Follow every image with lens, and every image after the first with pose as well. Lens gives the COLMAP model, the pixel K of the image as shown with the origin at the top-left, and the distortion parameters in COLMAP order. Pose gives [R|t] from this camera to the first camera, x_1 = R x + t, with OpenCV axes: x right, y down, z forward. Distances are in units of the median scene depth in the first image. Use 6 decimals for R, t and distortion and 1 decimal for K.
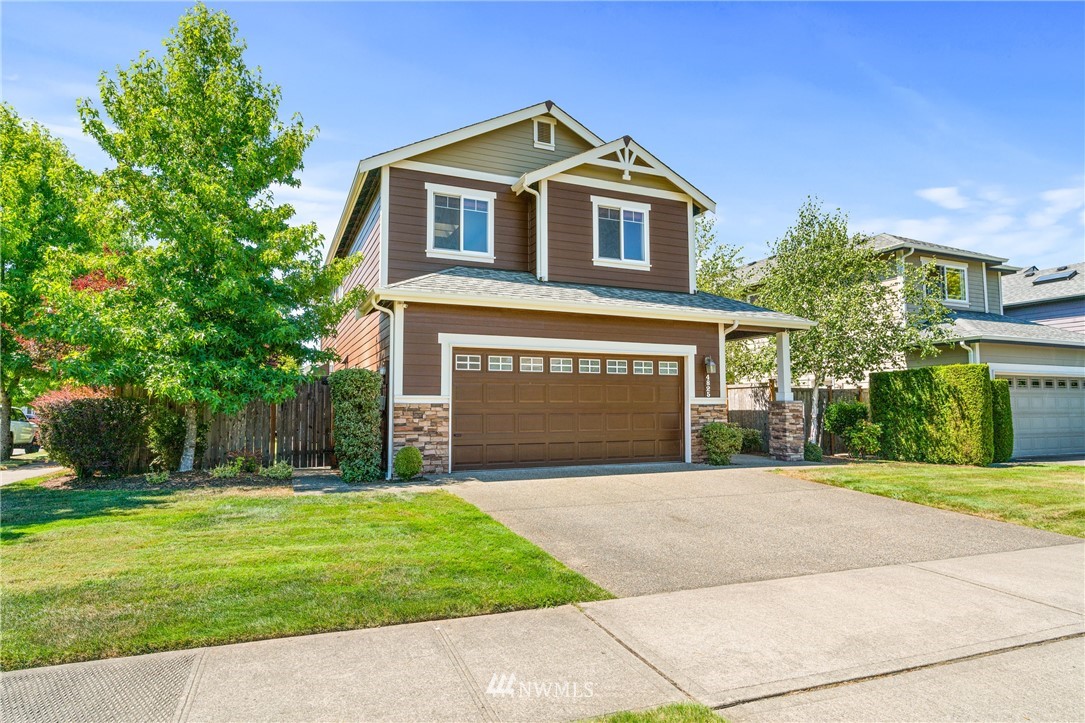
lens RADIAL K [[628.2, 0, 538.6], [0, 628.2, 366.0], [0, 0, 1]] dist [0.003051, -0.001661]
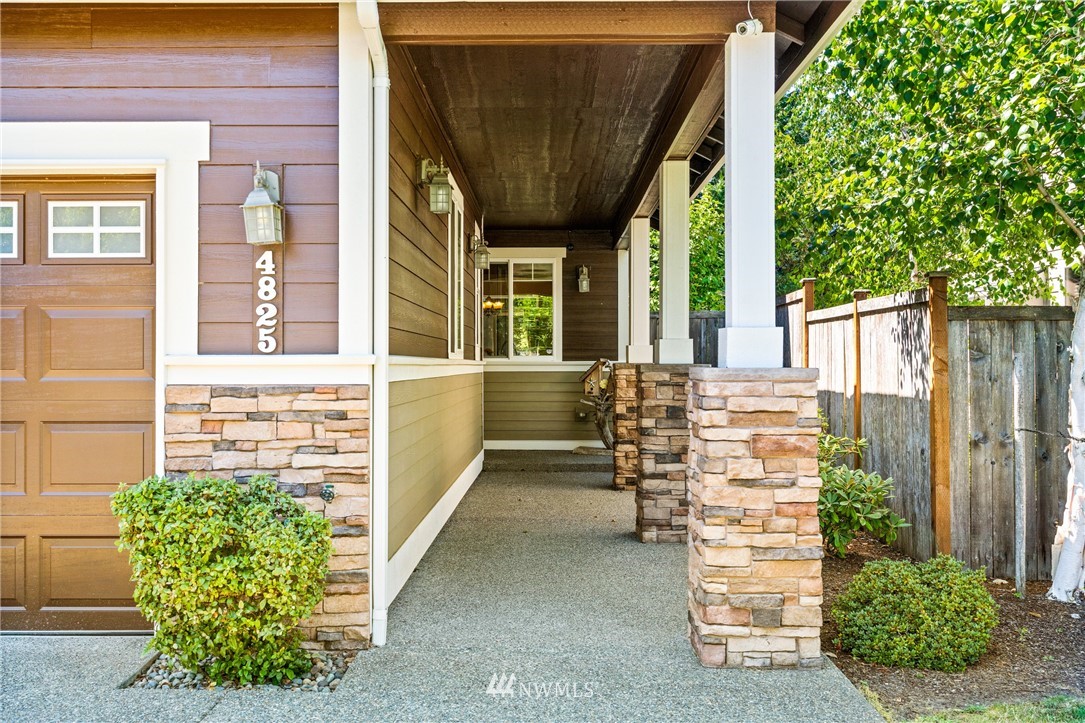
lens RADIAL K [[1122.0, 0, 544.6], [0, 1122.0, 341.4], [0, 0, 1]] dist [0.020892, 0.000000]
pose [[0.908868, -0.004027, -0.417064, 0.534211], [0.026040, 0.998550, 0.047105, 0.030032], [0.416270, -0.053673, 0.907656, 0.697083]]
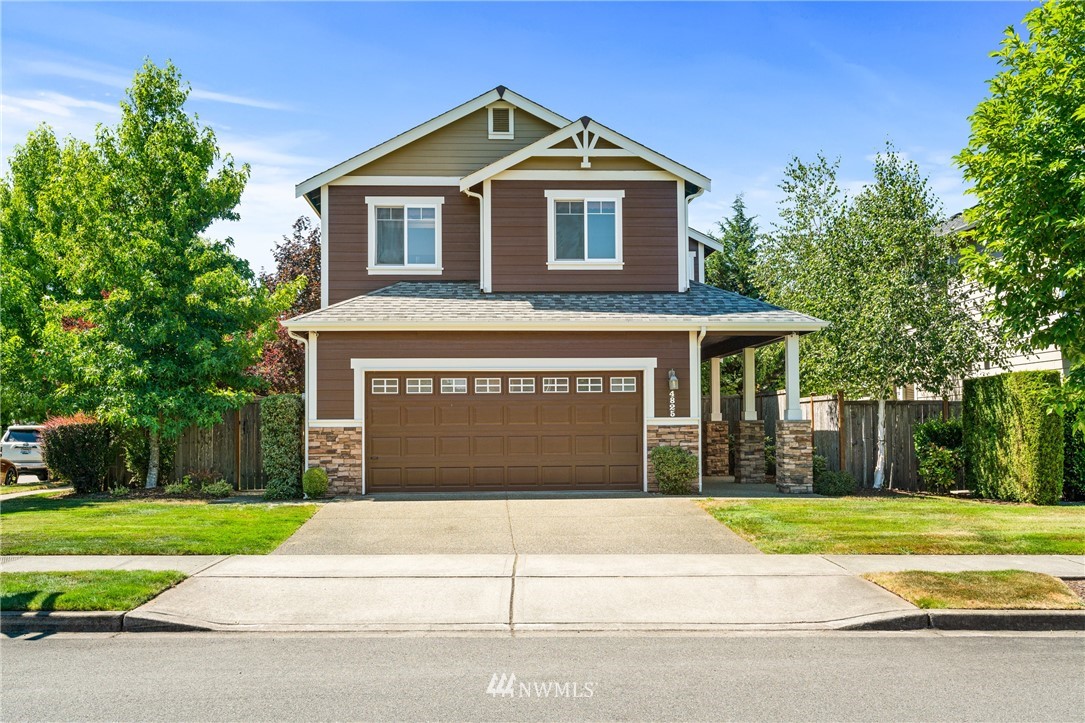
lens RADIAL K [[1122.0, 0, 538.6], [0, 1122.0, 402.1], [0, 0, 1]] dist [0.020892, 0.000000]
pose [[0.934538, -0.011510, -0.355677, 0.660903], [0.029243, 0.998580, 0.044521, -0.045910], [0.354659, -0.052008, 0.933548, -0.516267]]
